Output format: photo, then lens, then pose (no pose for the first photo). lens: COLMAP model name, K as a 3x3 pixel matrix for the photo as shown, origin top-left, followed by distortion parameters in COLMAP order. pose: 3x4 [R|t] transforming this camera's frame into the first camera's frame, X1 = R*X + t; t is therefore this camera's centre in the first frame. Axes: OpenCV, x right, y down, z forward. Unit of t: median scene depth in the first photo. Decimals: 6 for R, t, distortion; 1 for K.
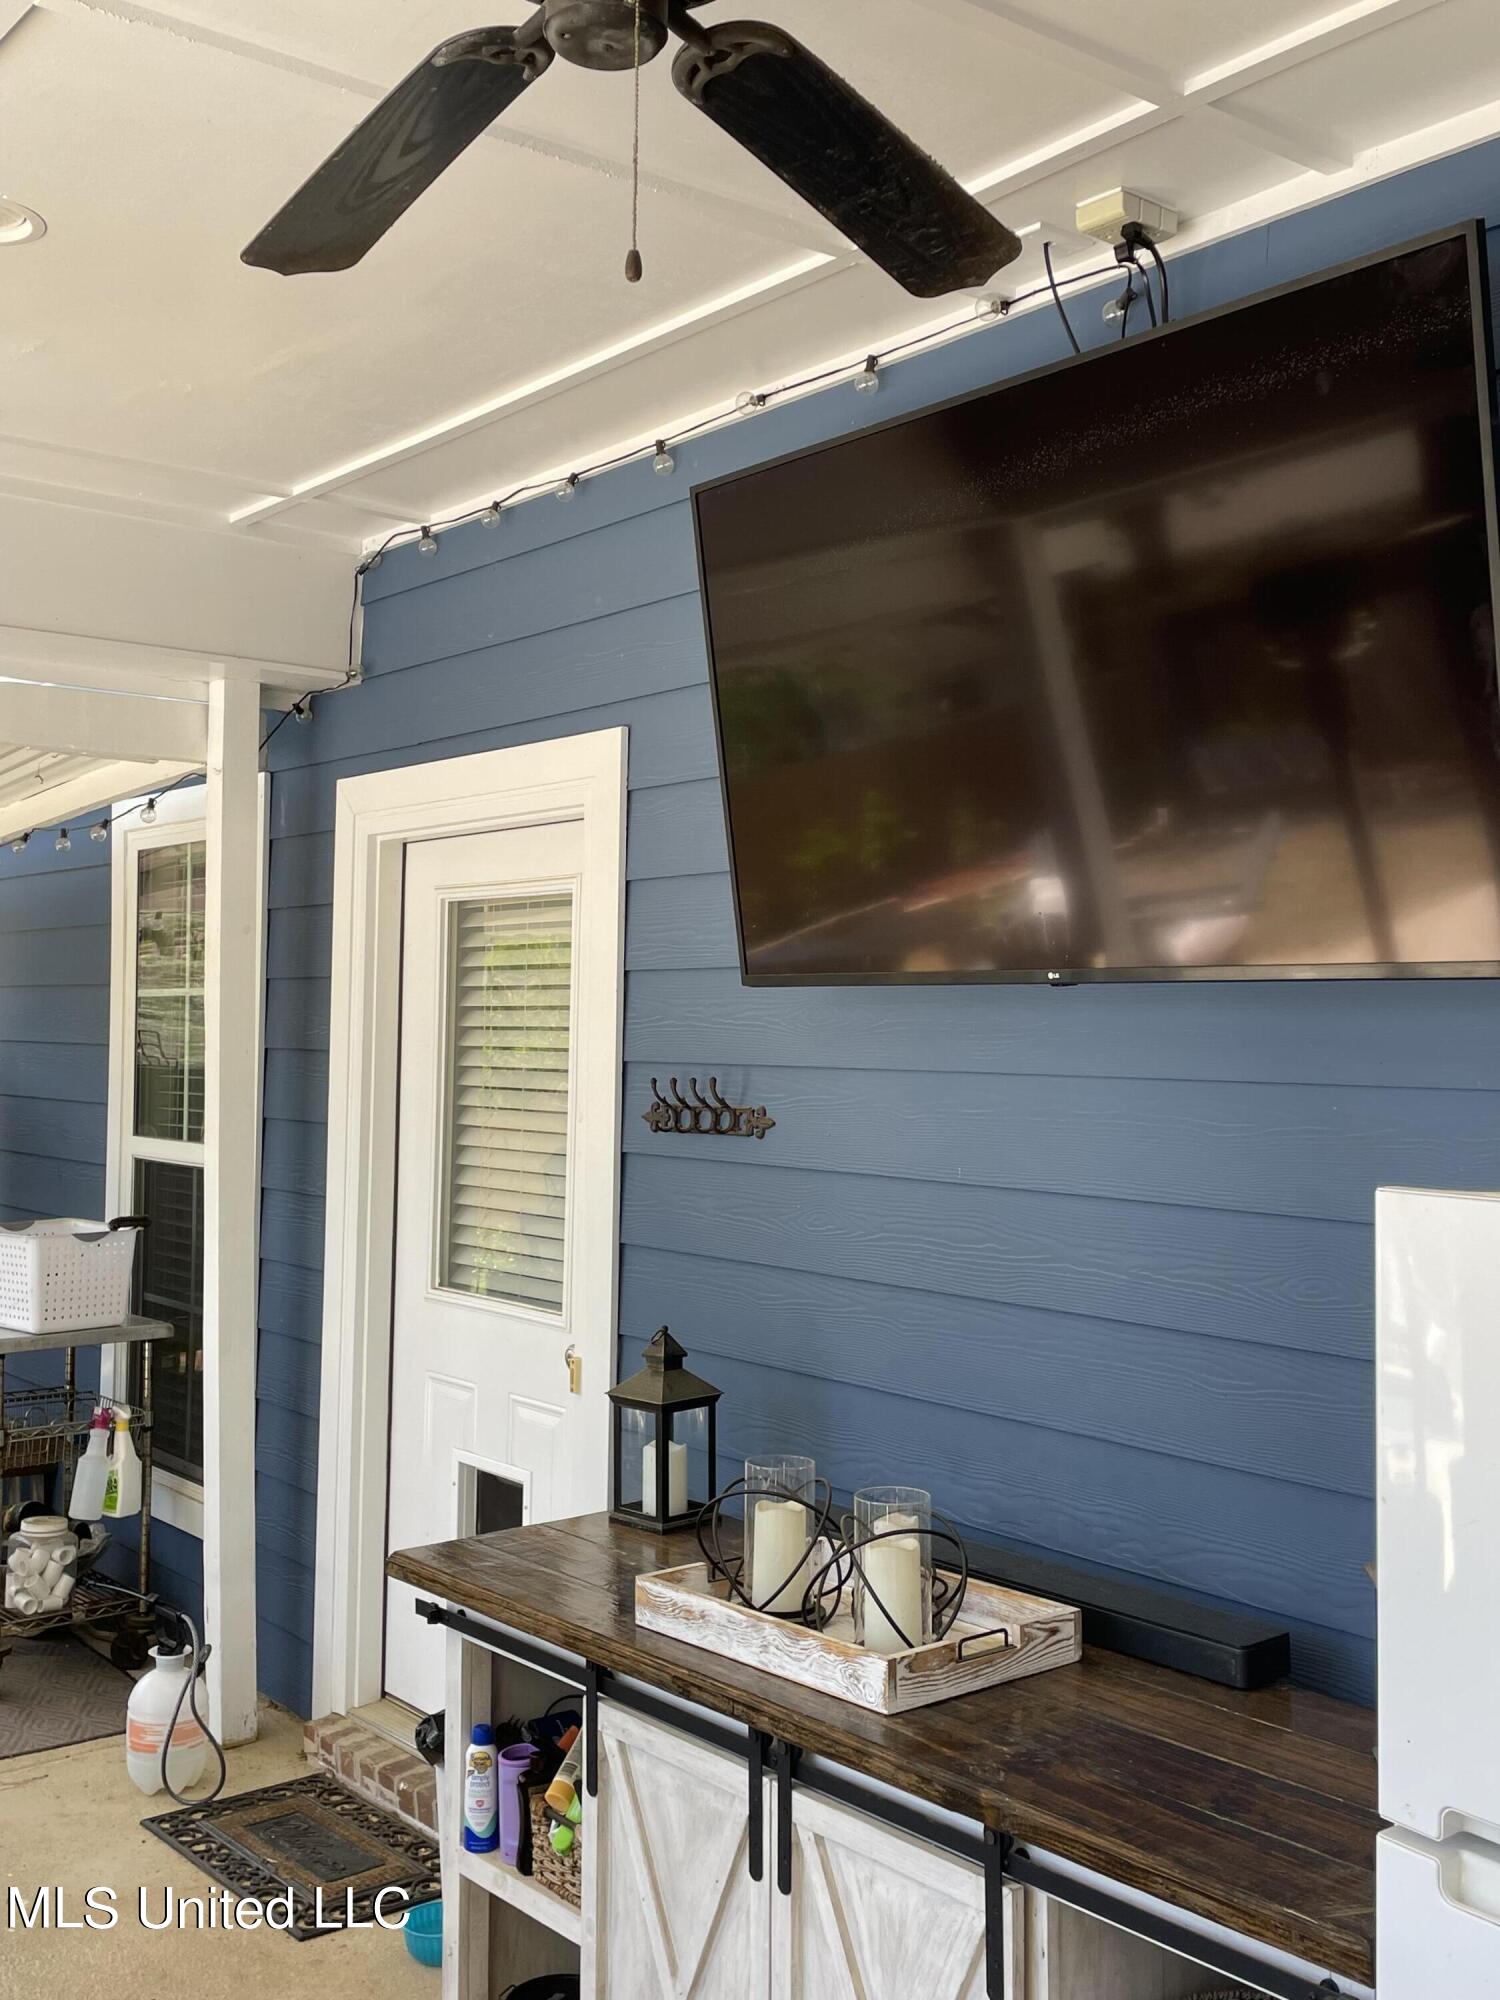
lens RADIAL K [[2016.2, 0, 750.0], [0, 2016.2, 1000.0], [0, 0, 1]] dist [0.081752, -0.023587]
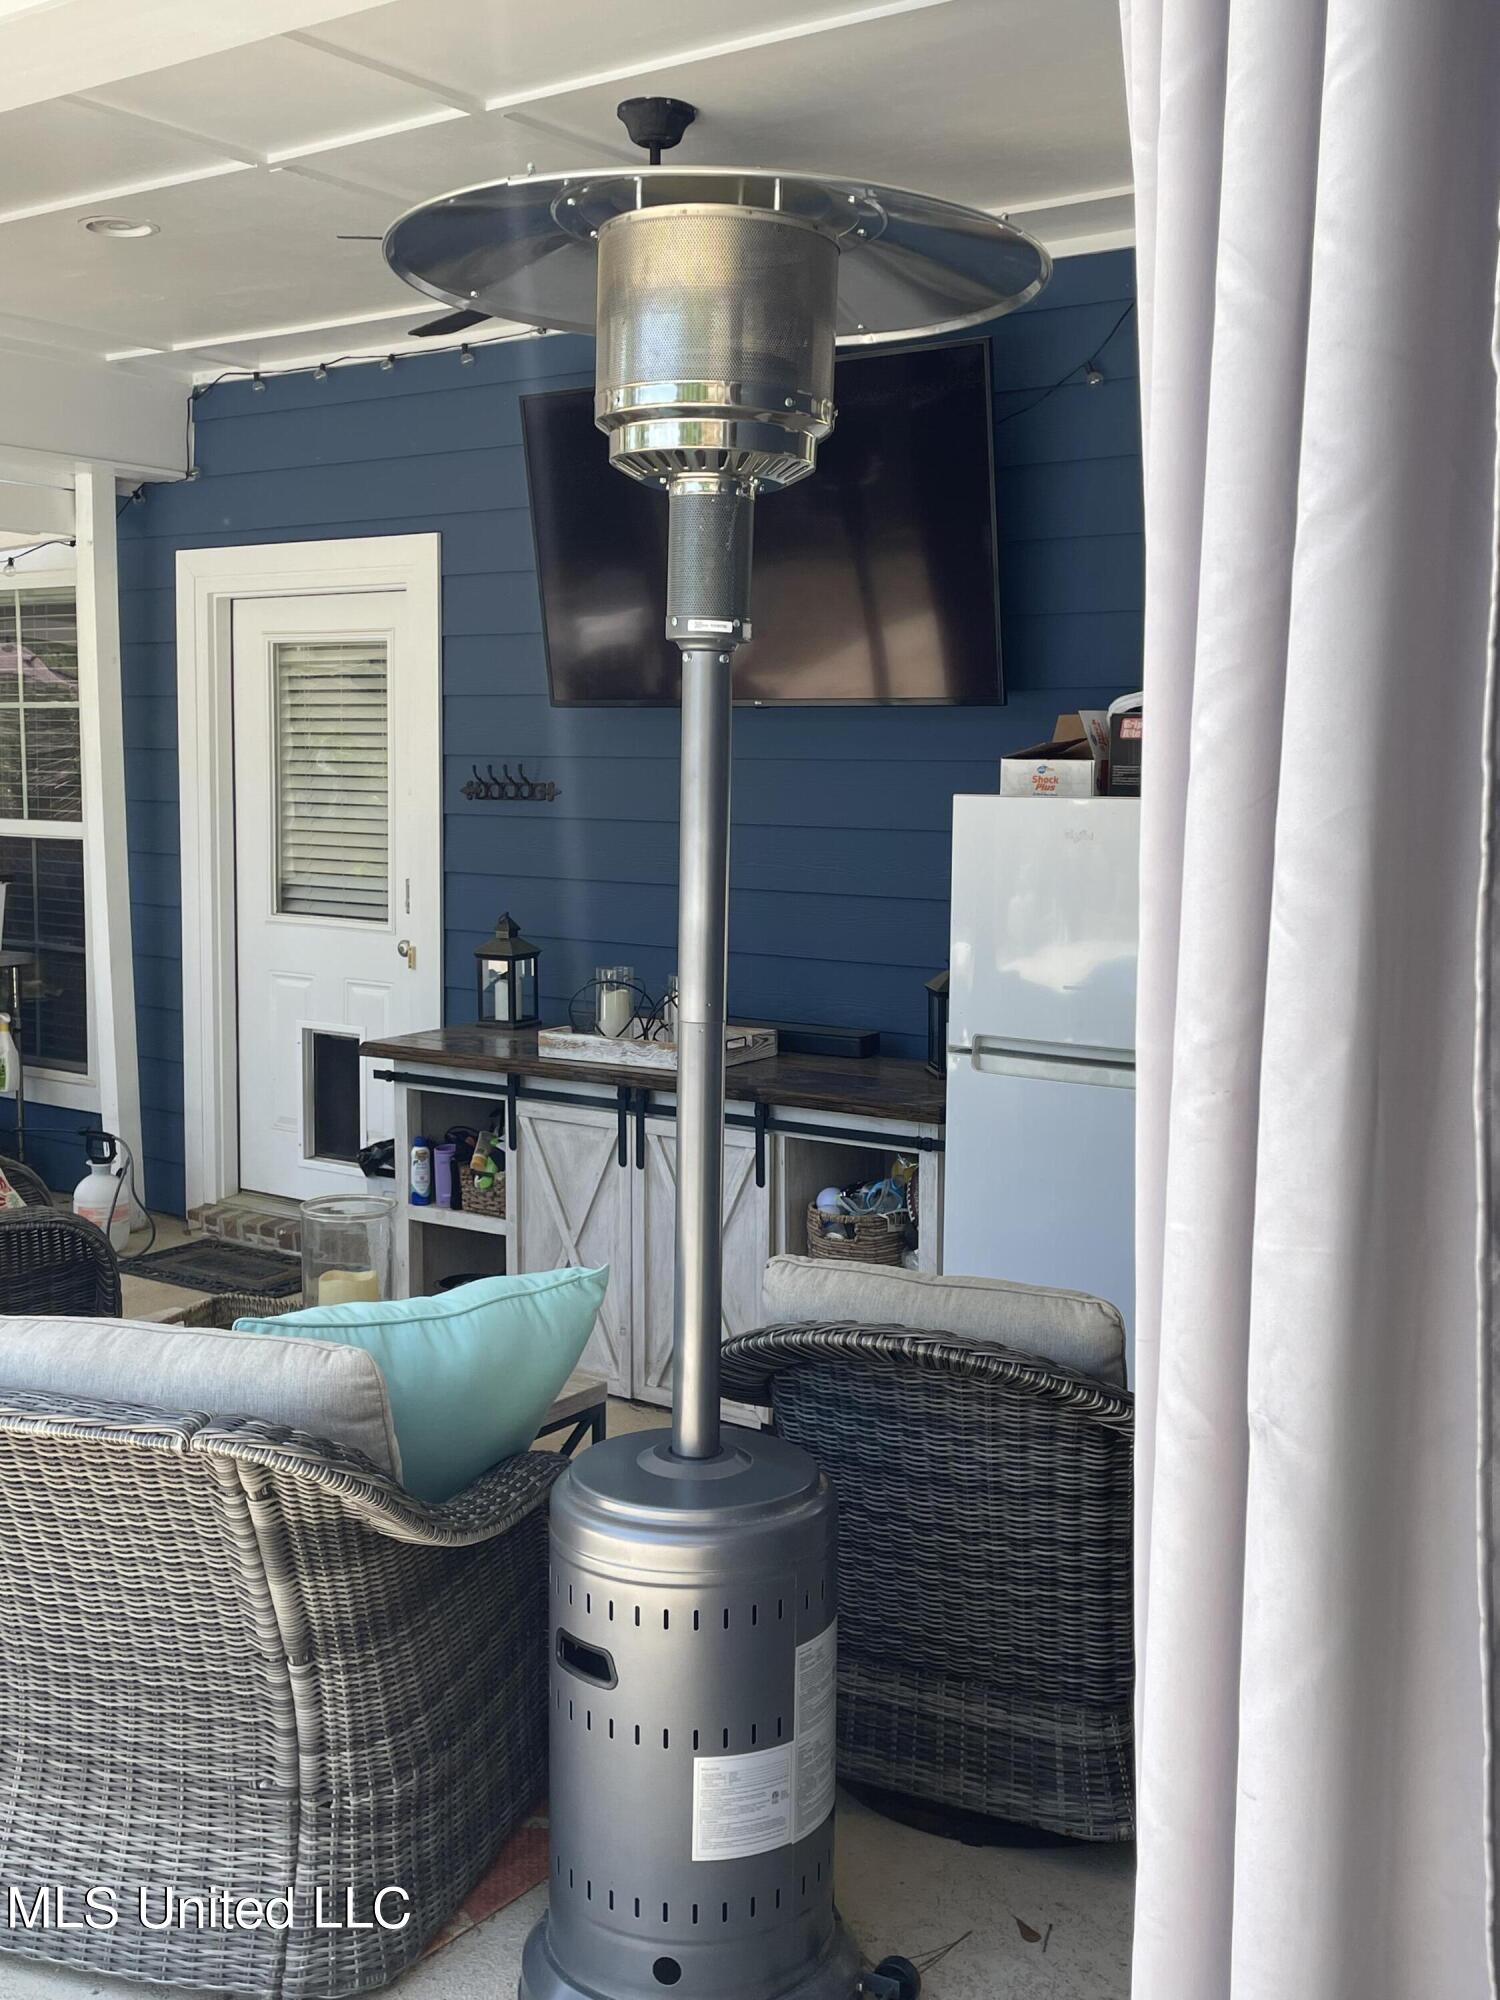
lens RADIAL K [[2016.2, 0, 750.0], [0, 2016.2, 1000.0], [0, 0, 1]] dist [0.081752, -0.023587]
pose [[0.959856, -0.033465, 0.278489, -0.285390], [-0.004846, 0.990731, 0.135755, 0.005145], [-0.280451, -0.131655, 0.950797, -0.591335]]
